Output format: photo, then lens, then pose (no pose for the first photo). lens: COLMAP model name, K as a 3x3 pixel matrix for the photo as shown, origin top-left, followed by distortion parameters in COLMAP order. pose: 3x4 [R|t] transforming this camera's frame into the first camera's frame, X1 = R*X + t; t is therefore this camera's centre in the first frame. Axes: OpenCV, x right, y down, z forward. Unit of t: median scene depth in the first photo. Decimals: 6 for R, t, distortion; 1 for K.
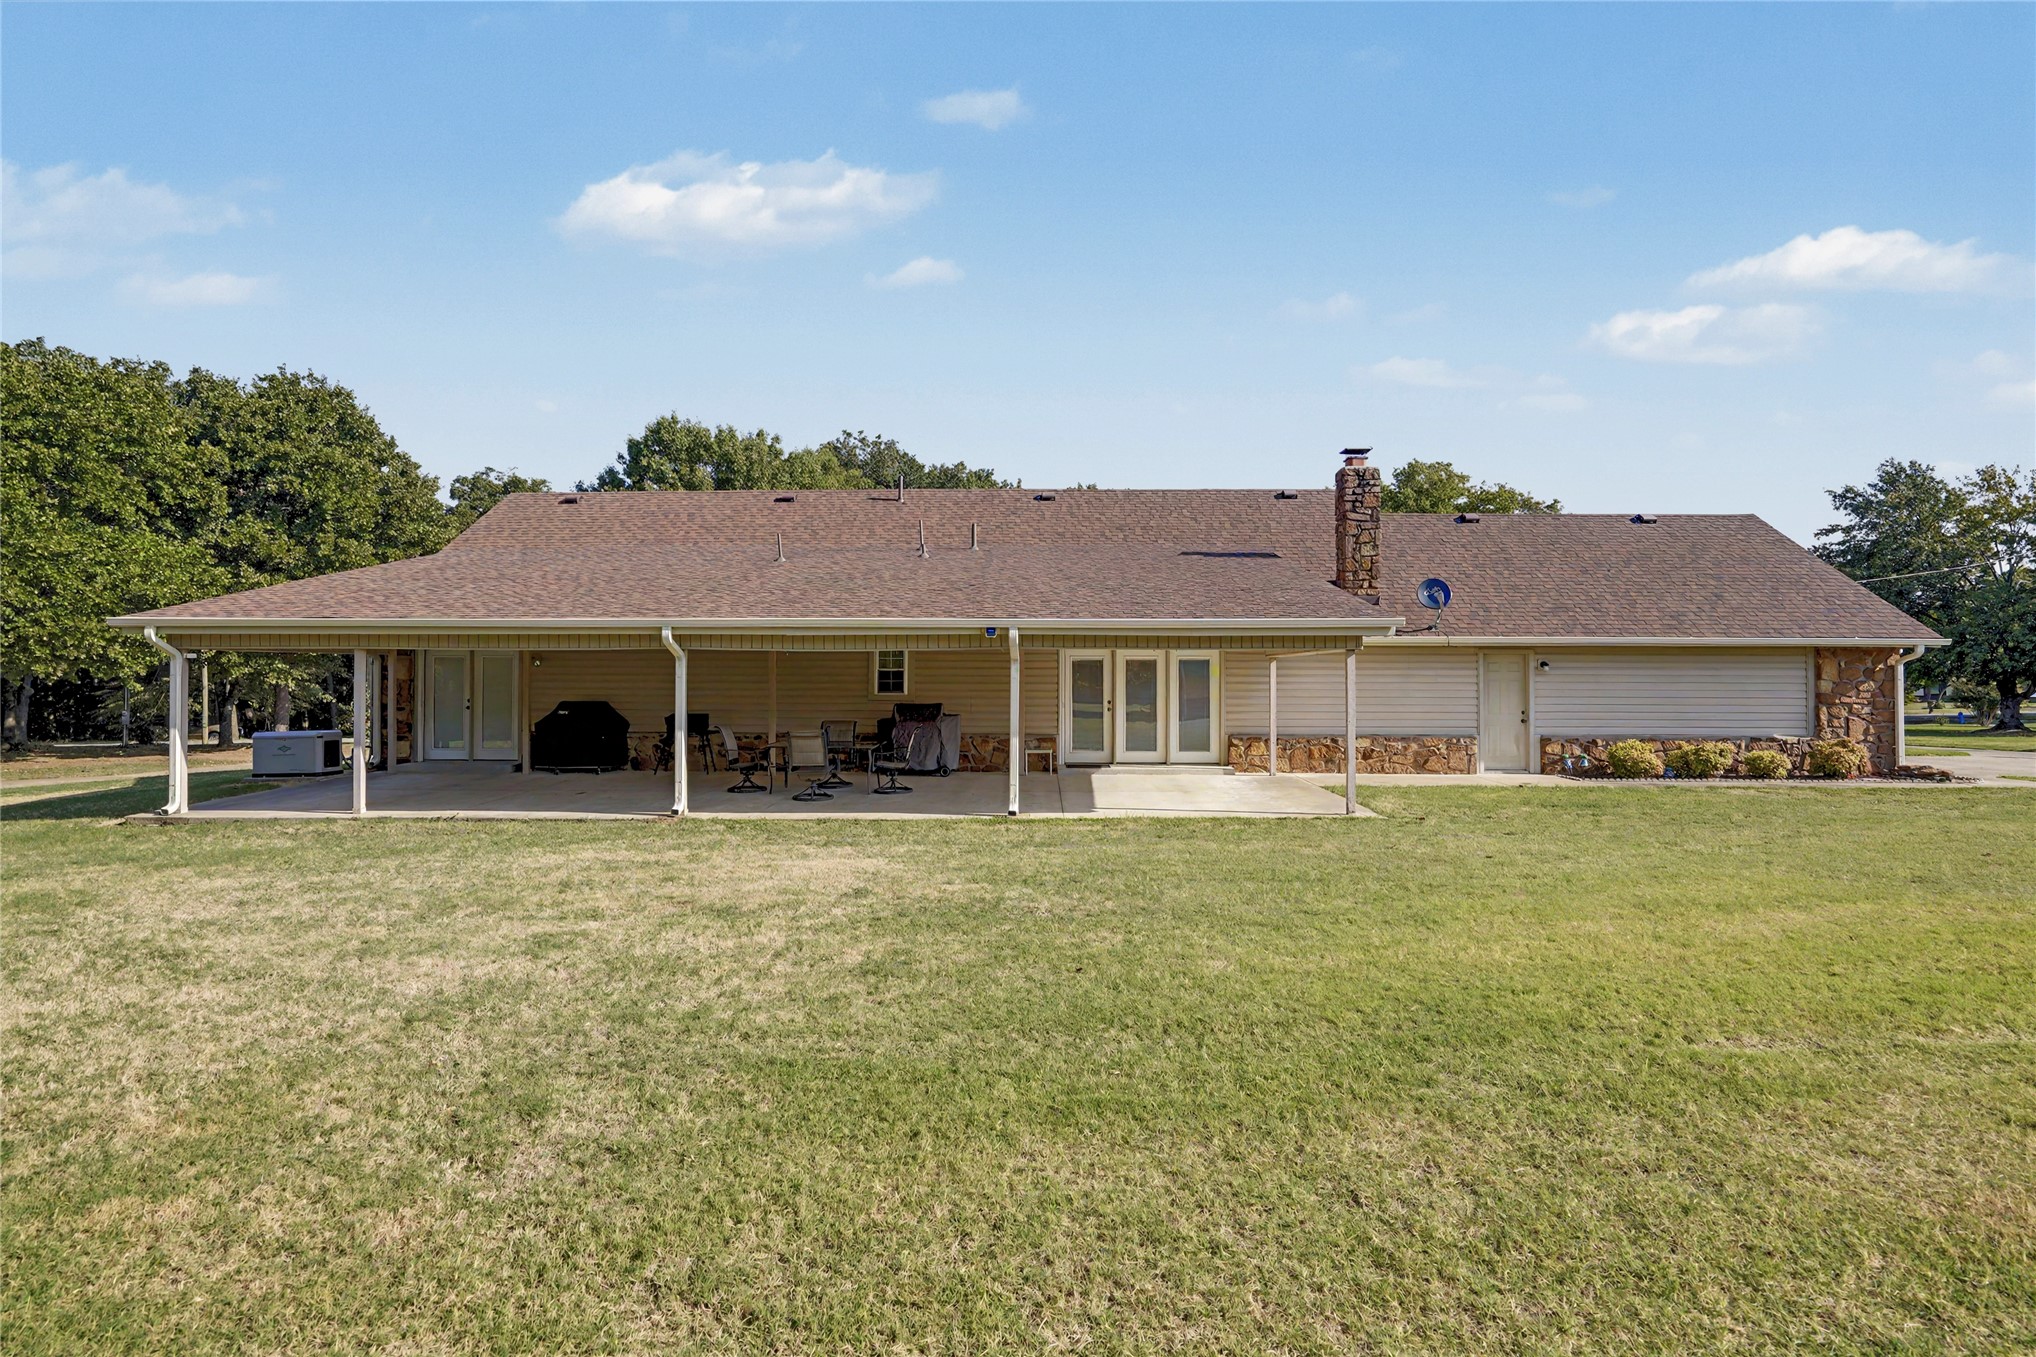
lens RADIAL K [[1035.9, 0, 1018.0], [0, 1035.9, 678.5], [0, 0, 1]] dist [-0.002230, -0.000151]
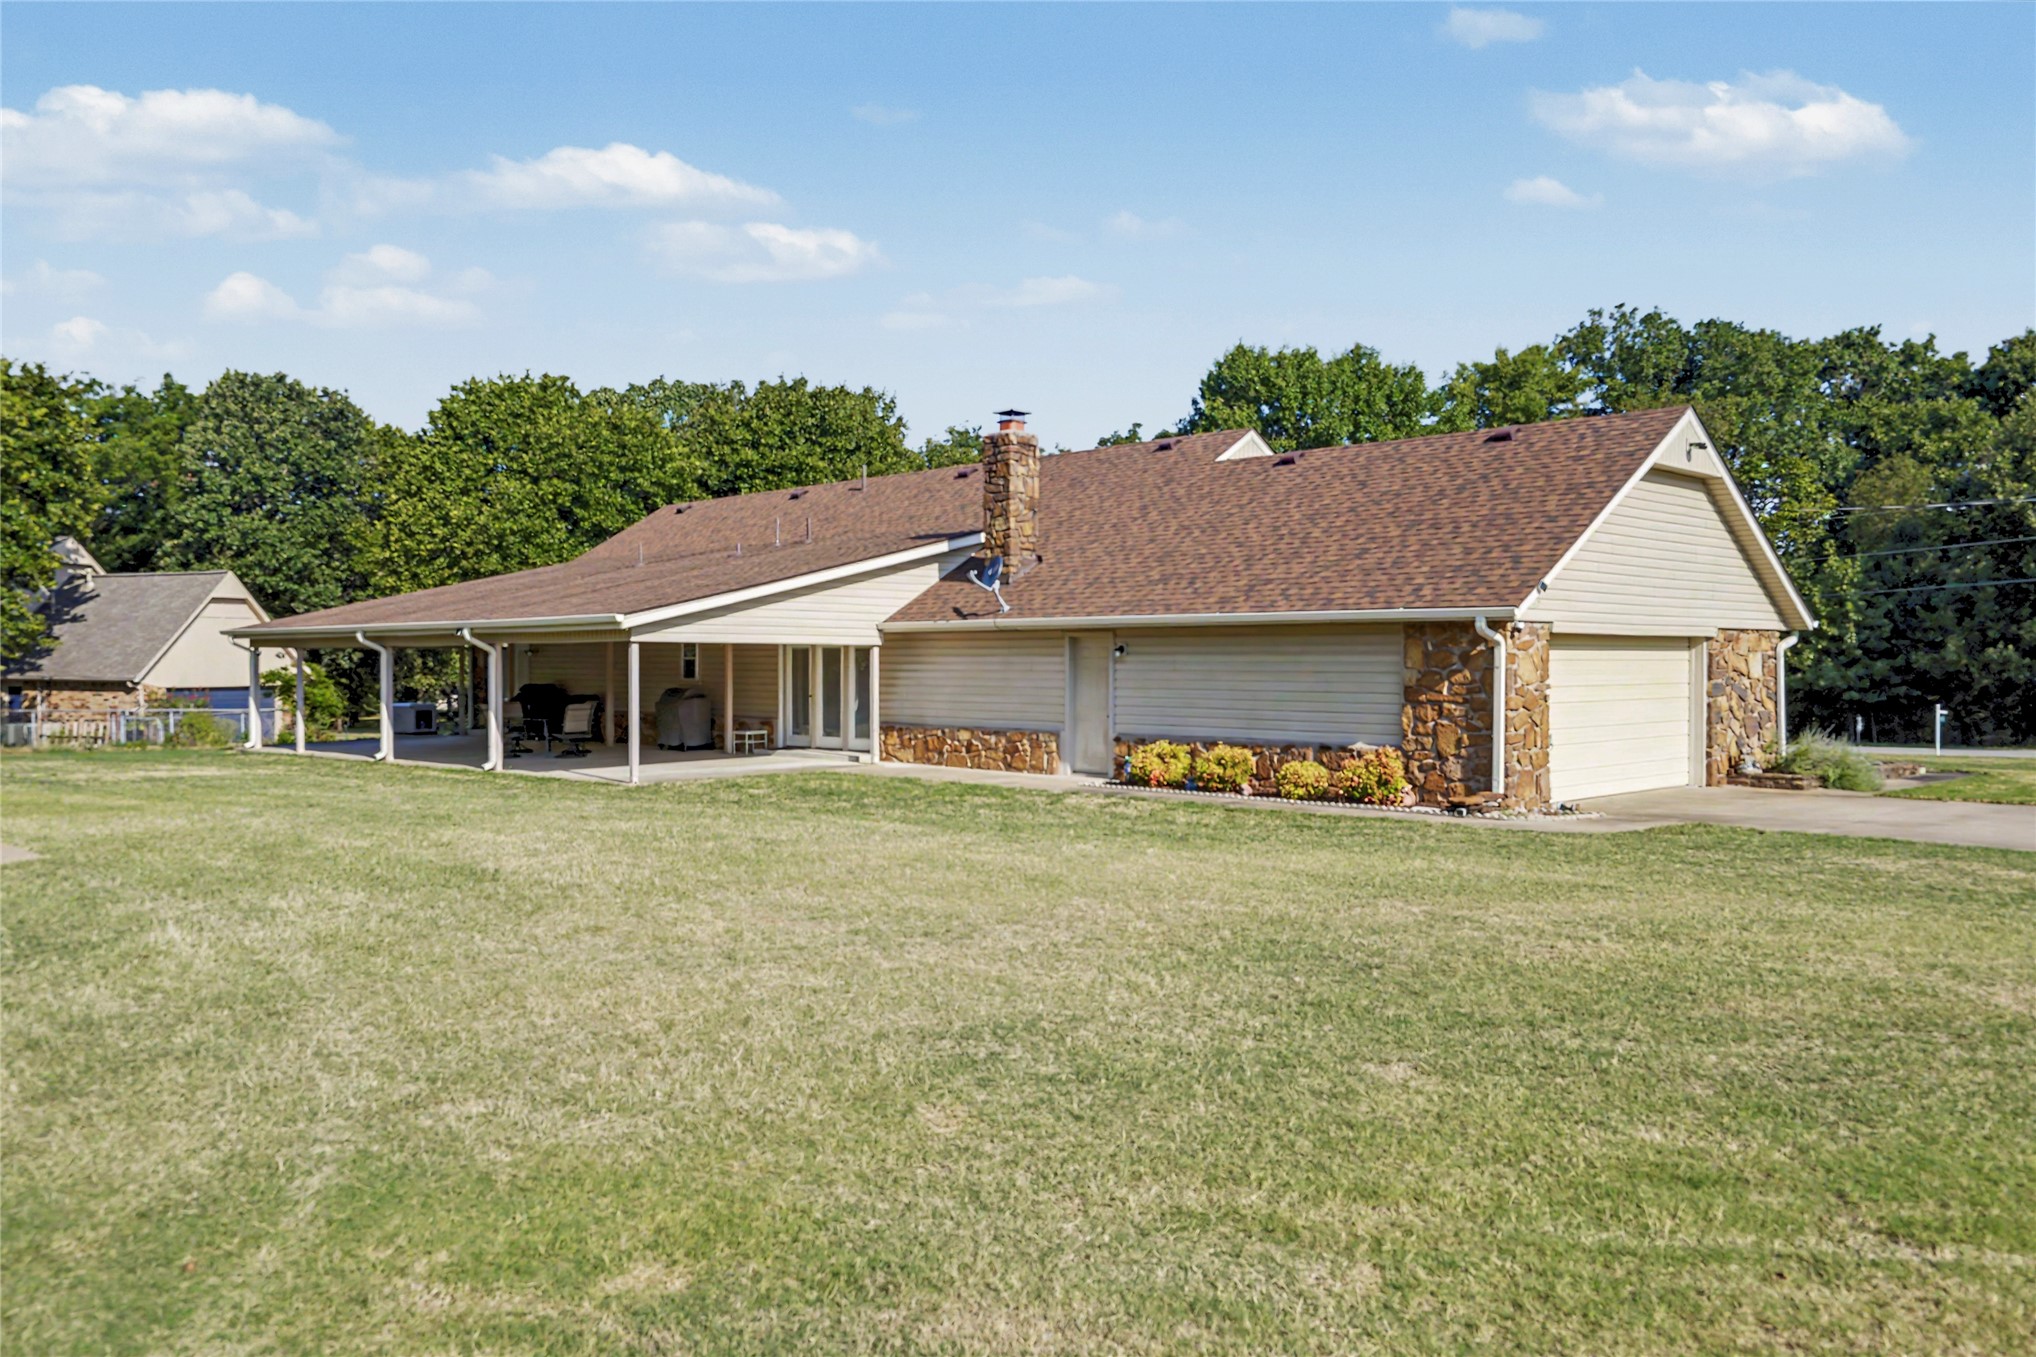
lens RADIAL K [[1612.1, 0, 1018.0], [0, 1612.1, 678.5], [0, 0, 1]] dist [0.005722, 0.000882]
pose [[0.705382, 0.004717, -0.708812, 1.379801], [-0.001764, 0.999986, 0.004899, 0.003646], [0.708826, -0.002205, 0.705380, 0.022000]]
